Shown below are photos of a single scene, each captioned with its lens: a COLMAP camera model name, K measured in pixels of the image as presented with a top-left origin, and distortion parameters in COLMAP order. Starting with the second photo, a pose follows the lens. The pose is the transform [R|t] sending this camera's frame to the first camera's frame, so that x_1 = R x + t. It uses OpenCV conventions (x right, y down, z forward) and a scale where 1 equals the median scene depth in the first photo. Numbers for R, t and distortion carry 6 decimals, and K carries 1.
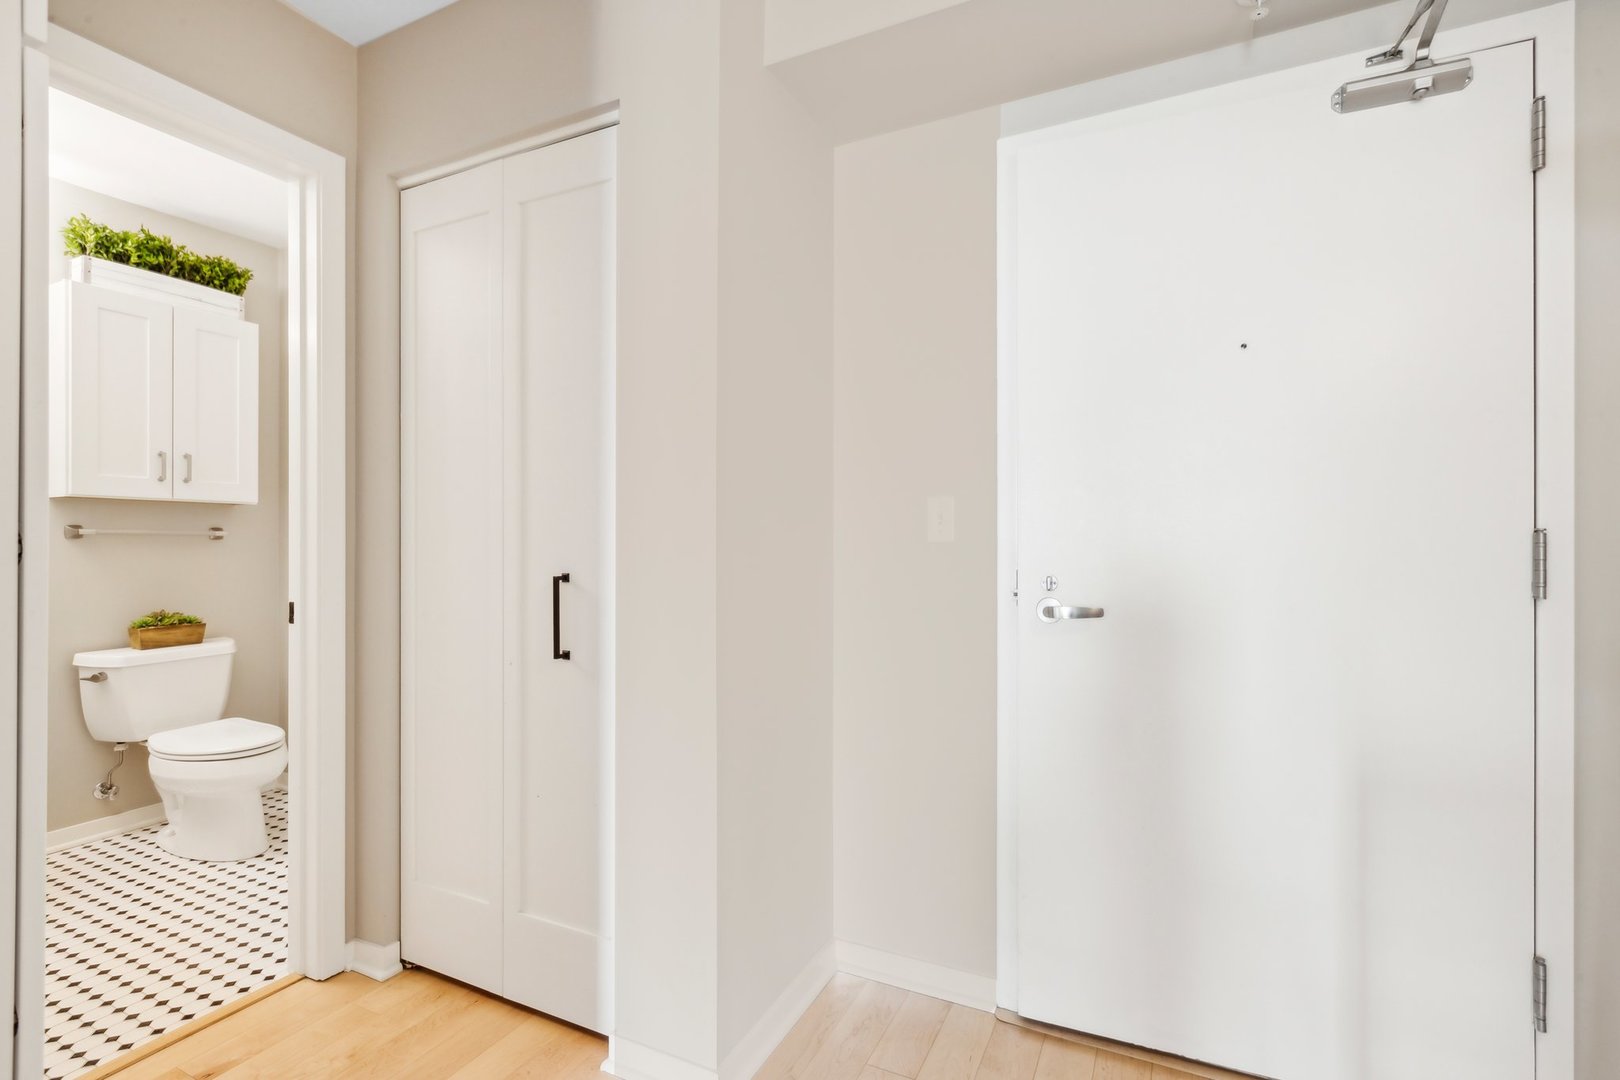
lens RADIAL K [[745.4, 0, 807.9], [0, 745.4, 541.1], [0, 0, 1]] dist [-0.001865, -0.000059]
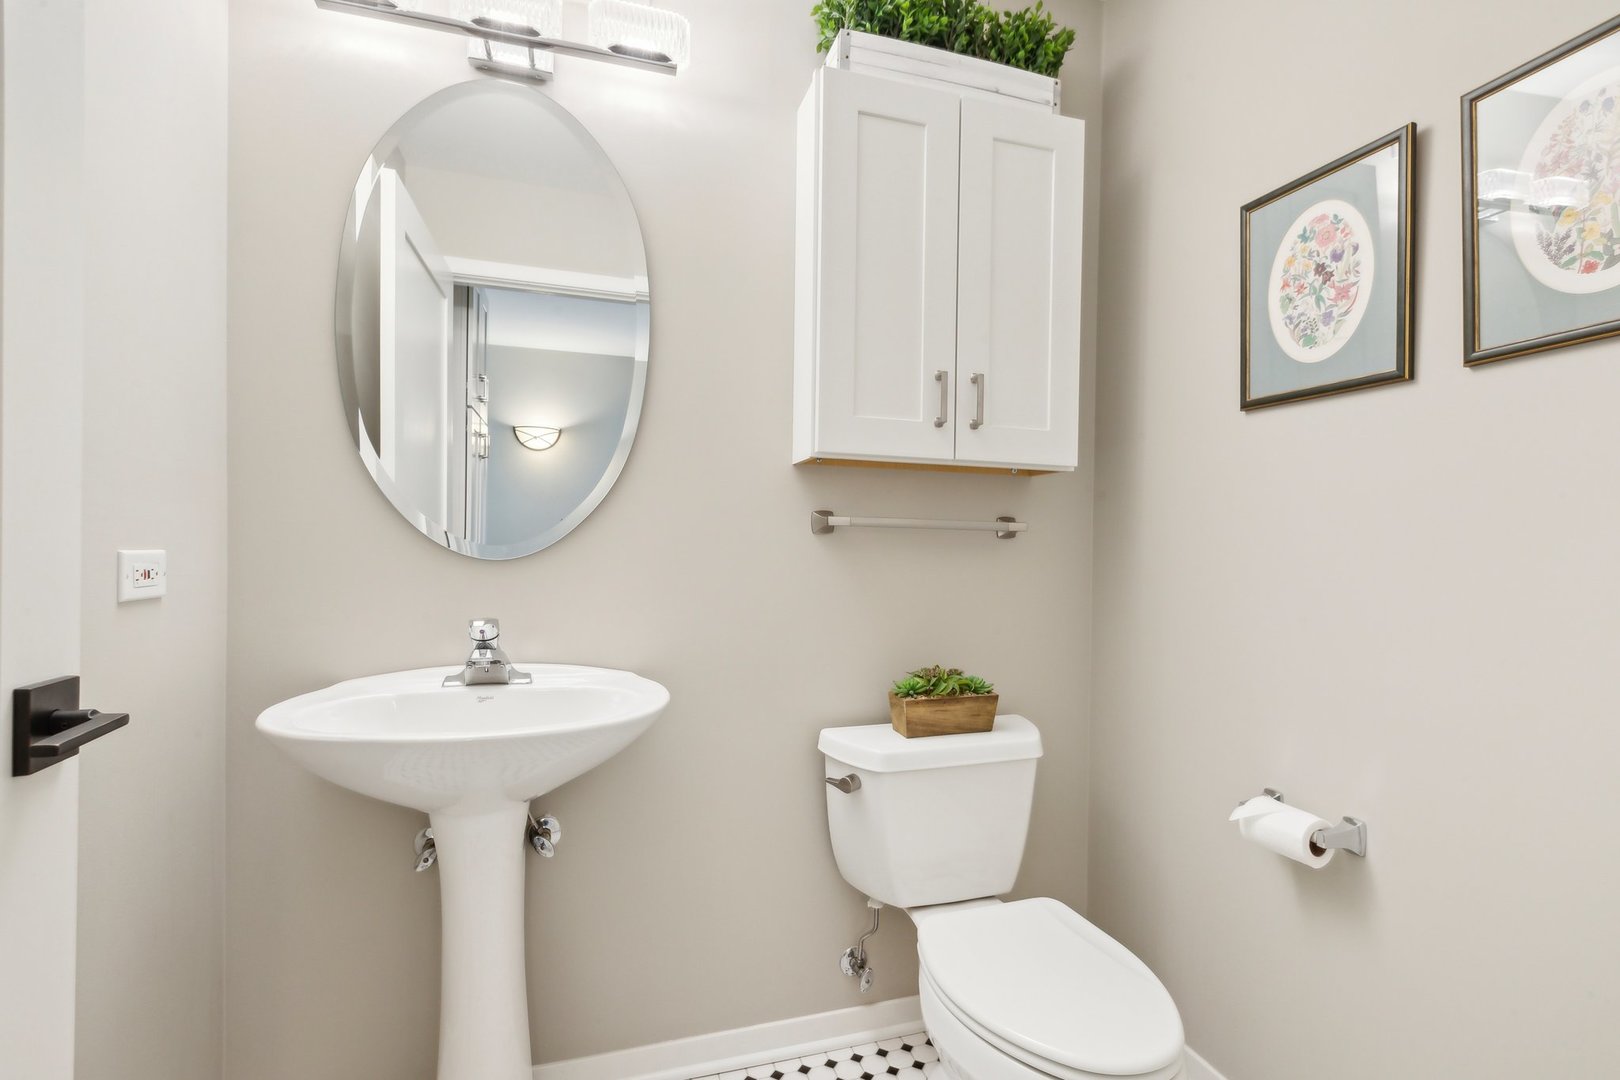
lens RADIAL K [[745.5, 0, 811.2], [0, 745.5, 542.6], [0, 0, 1]] dist [0.002652, 0.000871]
pose [[0.684349, 0.010068, -0.729086, -0.533224], [-0.013829, 0.999904, 0.000827, 0.003534], [0.729024, 0.009516, 0.684422, 0.558585]]
